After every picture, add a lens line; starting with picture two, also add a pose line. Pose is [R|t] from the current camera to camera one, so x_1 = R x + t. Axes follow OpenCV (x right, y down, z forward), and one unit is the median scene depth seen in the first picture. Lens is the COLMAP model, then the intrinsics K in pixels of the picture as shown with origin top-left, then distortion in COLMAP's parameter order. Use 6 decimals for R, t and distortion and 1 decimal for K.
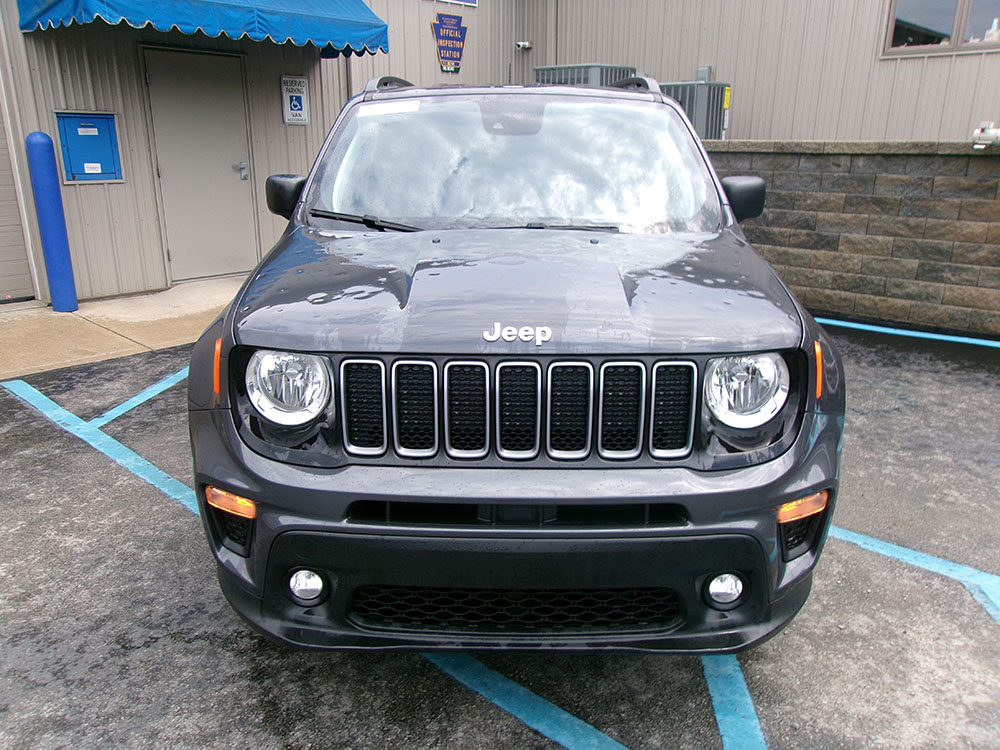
lens RADIAL K [[767.4, 0, 497.9], [0, 767.4, 371.9], [0, 0, 1]] dist [-0.003132, 0.009704]
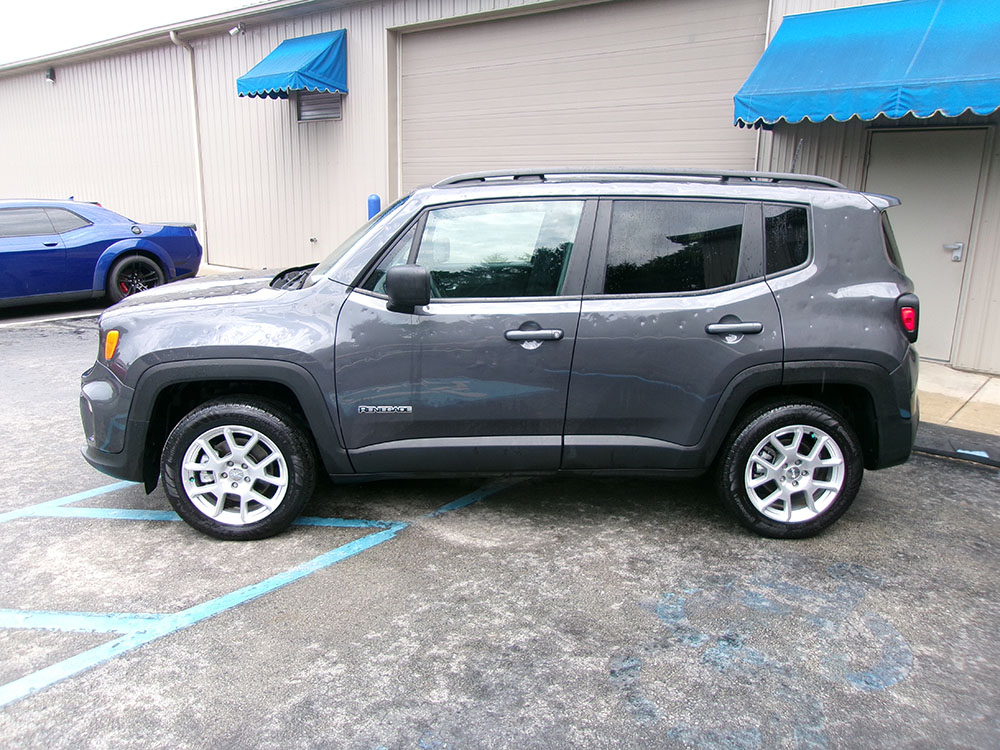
lens RADIAL K [[771.3, 0, 496.8], [0, 771.3, 378.0], [0, 0, 1]] dist [-0.013813, 0.034303]
pose [[0.043654, 0.236788, -0.970580, 0.724920], [-0.307111, 0.927646, 0.212500, -0.193282], [0.950672, 0.288799, 0.113215, 0.541975]]
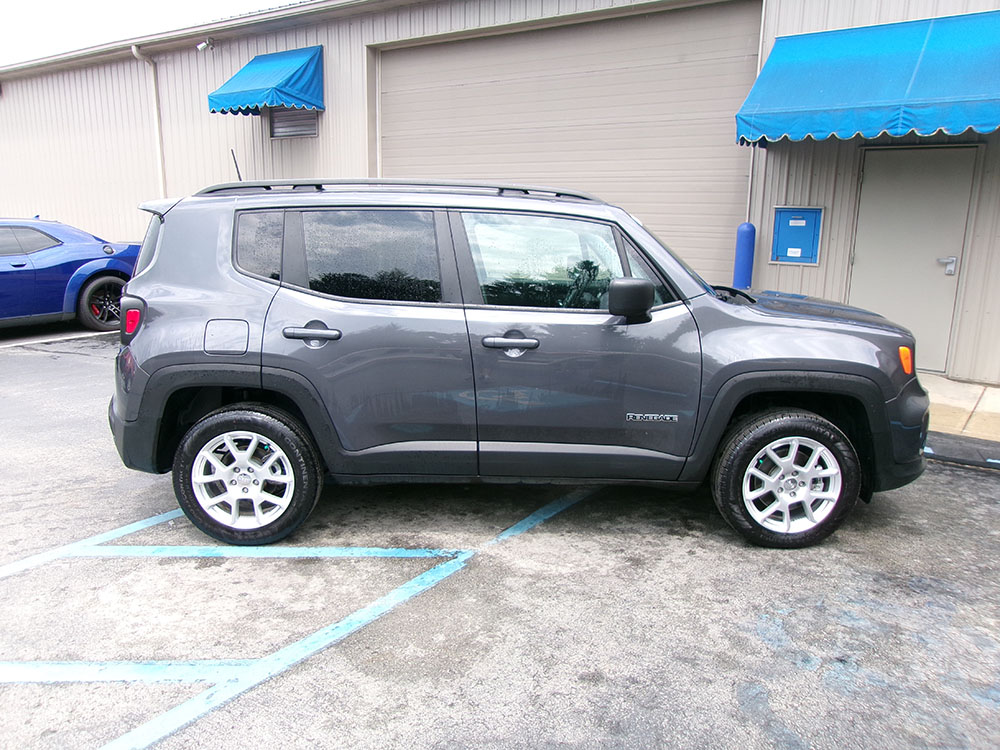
lens RADIAL K [[771.3, 0, 496.8], [0, 771.3, 378.0], [0, 0, 1]] dist [-0.013813, 0.034303]
pose [[0.114607, 0.215114, -0.969841, 0.700800], [-0.302279, 0.937532, 0.172227, -0.164727], [0.946305, 0.273424, 0.172472, 0.451268]]
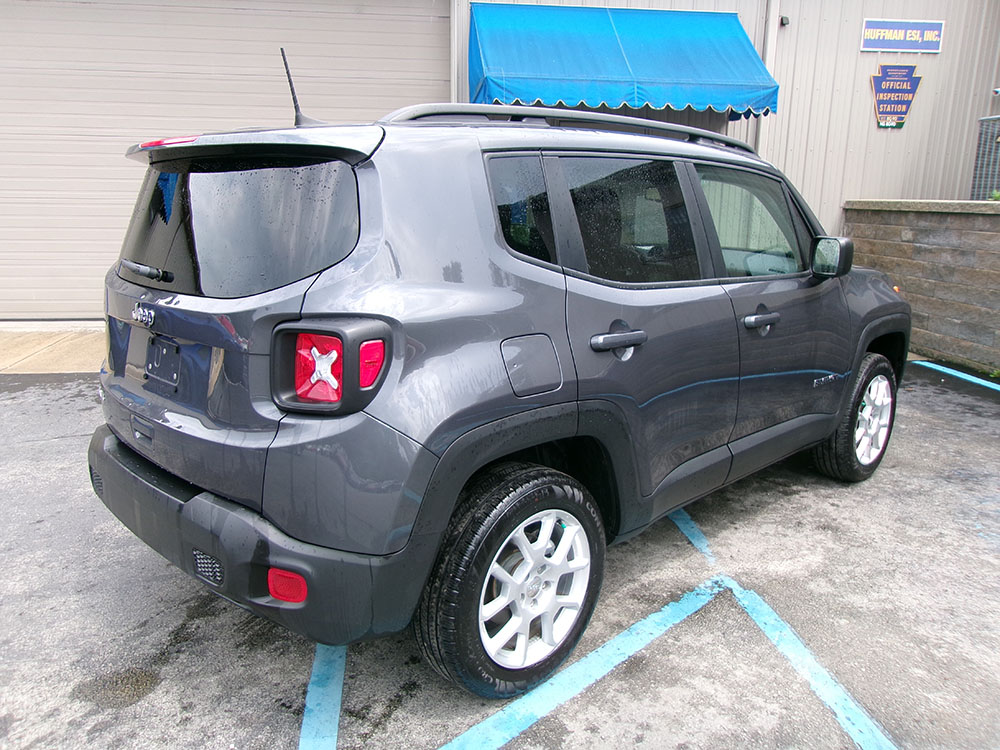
lens RADIAL K [[771.3, 0, 496.8], [0, 771.3, 378.0], [0, 0, 1]] dist [-0.013813, 0.034303]
pose [[0.766638, 0.159217, -0.622026, 0.308559], [-0.198787, 0.980025, 0.005850, -0.023103], [0.610533, 0.119166, 0.782974, 0.064148]]
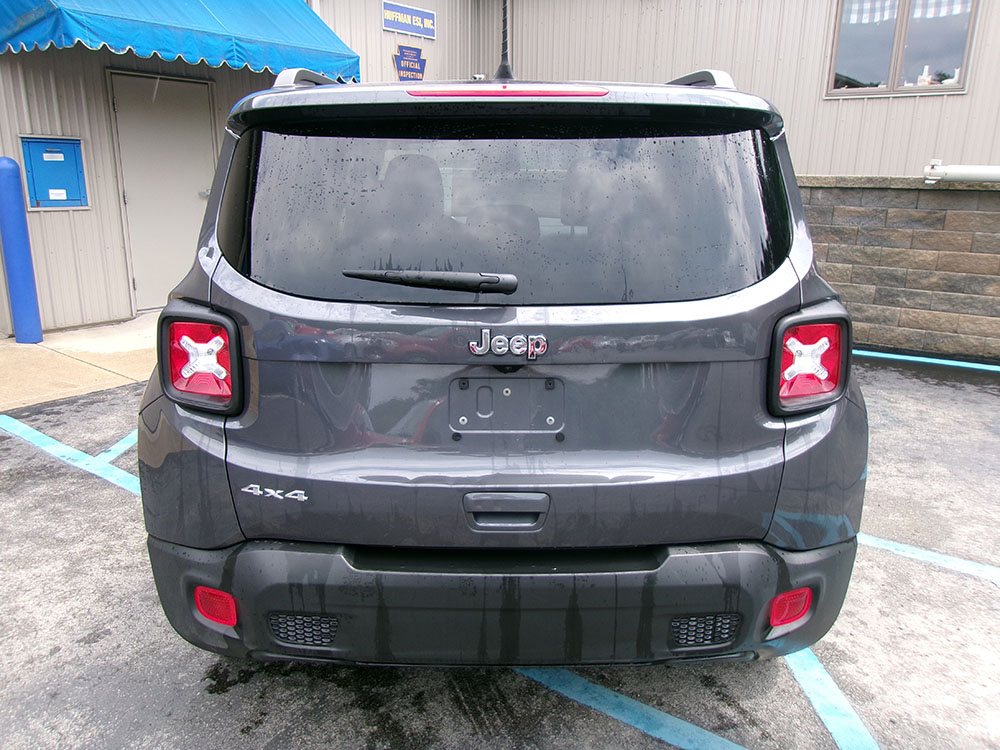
lens RADIAL K [[767.4, 0, 497.9], [0, 767.4, 371.9], [0, 0, 1]] dist [-0.003132, 0.009704]
pose [[0.994749, -0.015577, 0.101150, -0.087080], [0.019048, 0.999259, -0.033439, 0.000409], [-0.100554, 0.035190, 0.994309, -0.008913]]
